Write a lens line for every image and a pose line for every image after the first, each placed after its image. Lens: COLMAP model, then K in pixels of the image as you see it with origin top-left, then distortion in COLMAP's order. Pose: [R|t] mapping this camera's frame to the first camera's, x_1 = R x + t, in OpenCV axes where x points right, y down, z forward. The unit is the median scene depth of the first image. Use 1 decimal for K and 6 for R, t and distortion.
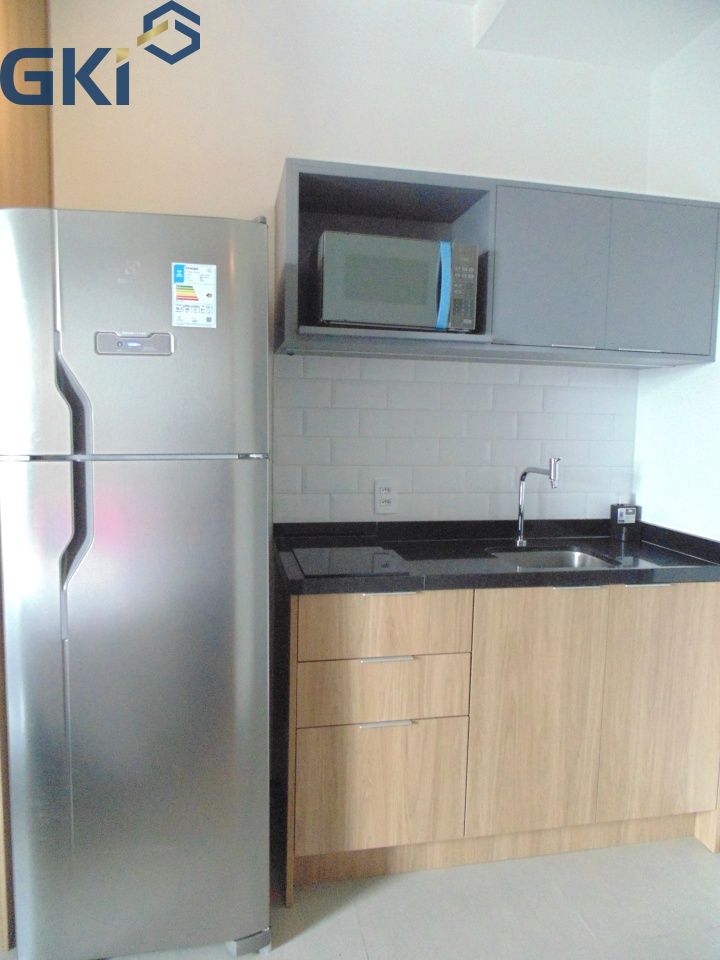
lens RADIAL K [[644.7, 0, 352.9], [0, 644.7, 479.1], [0, 0, 1]] dist [0.006322, -0.004462]
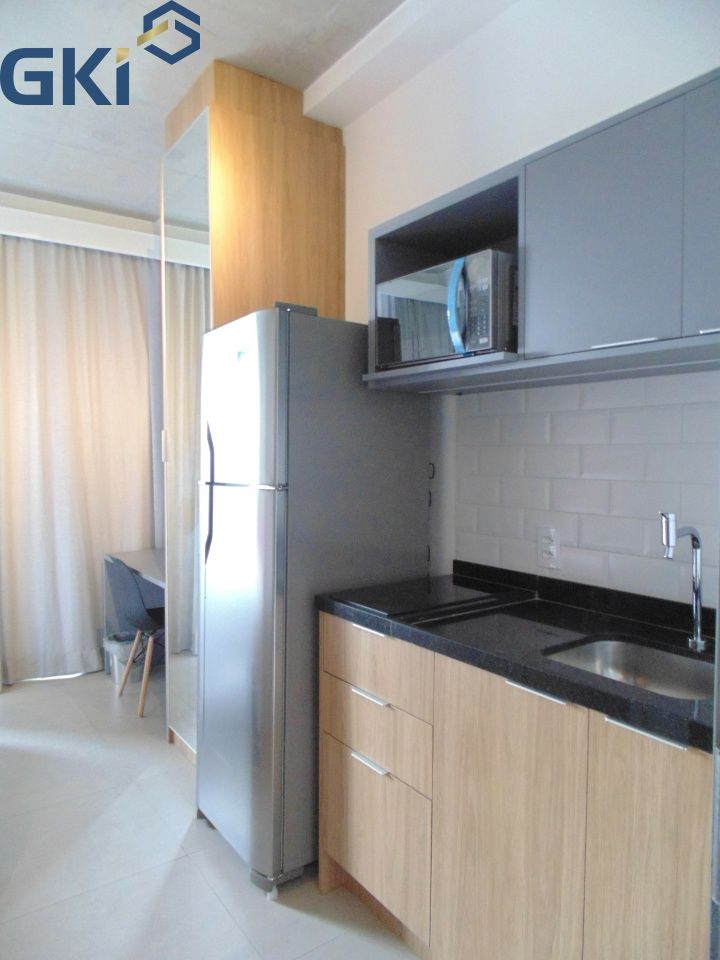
lens RADIAL K [[644.7, 0, 354.1], [0, 644.7, 480.1], [0, 0, 1]] dist [0.006322, -0.004462]
pose [[0.401205, 0.013815, -0.915884, 0.889237], [-0.074437, 0.997071, -0.017567, -0.033117], [0.912959, 0.075224, 0.401058, 0.516475]]
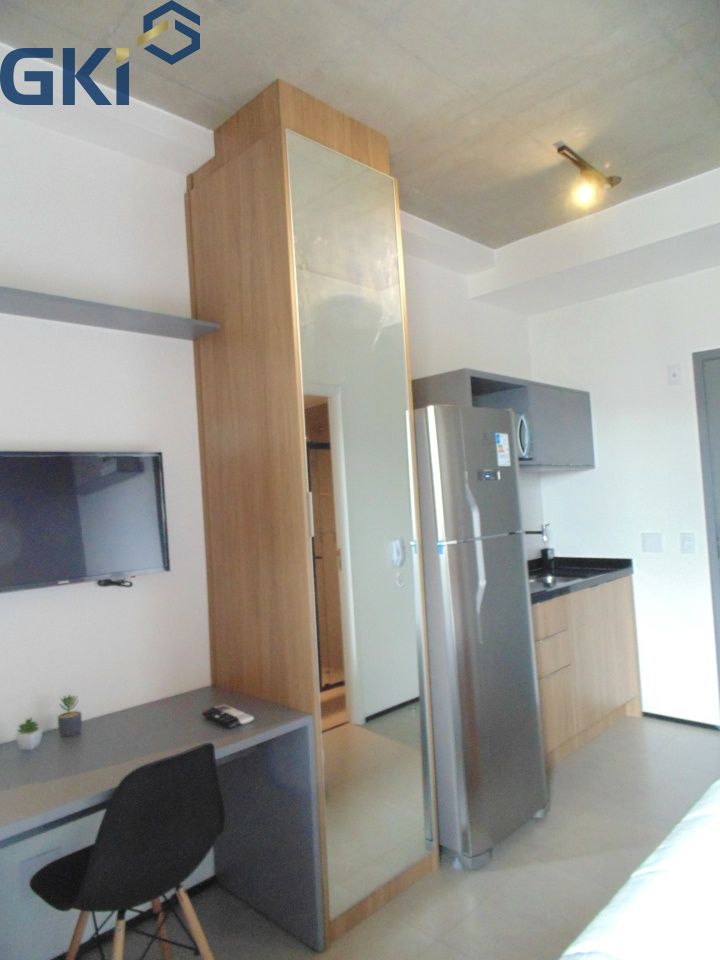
lens RADIAL K [[644.7, 0, 357.9], [0, 644.7, 479.3], [0, 0, 1]] dist [0.006322, -0.004462]
pose [[0.824186, -0.038428, 0.565015, -1.348279], [0.114547, 0.988385, -0.099868, -0.043568], [-0.554614, 0.147031, 0.819015, -0.258376]]
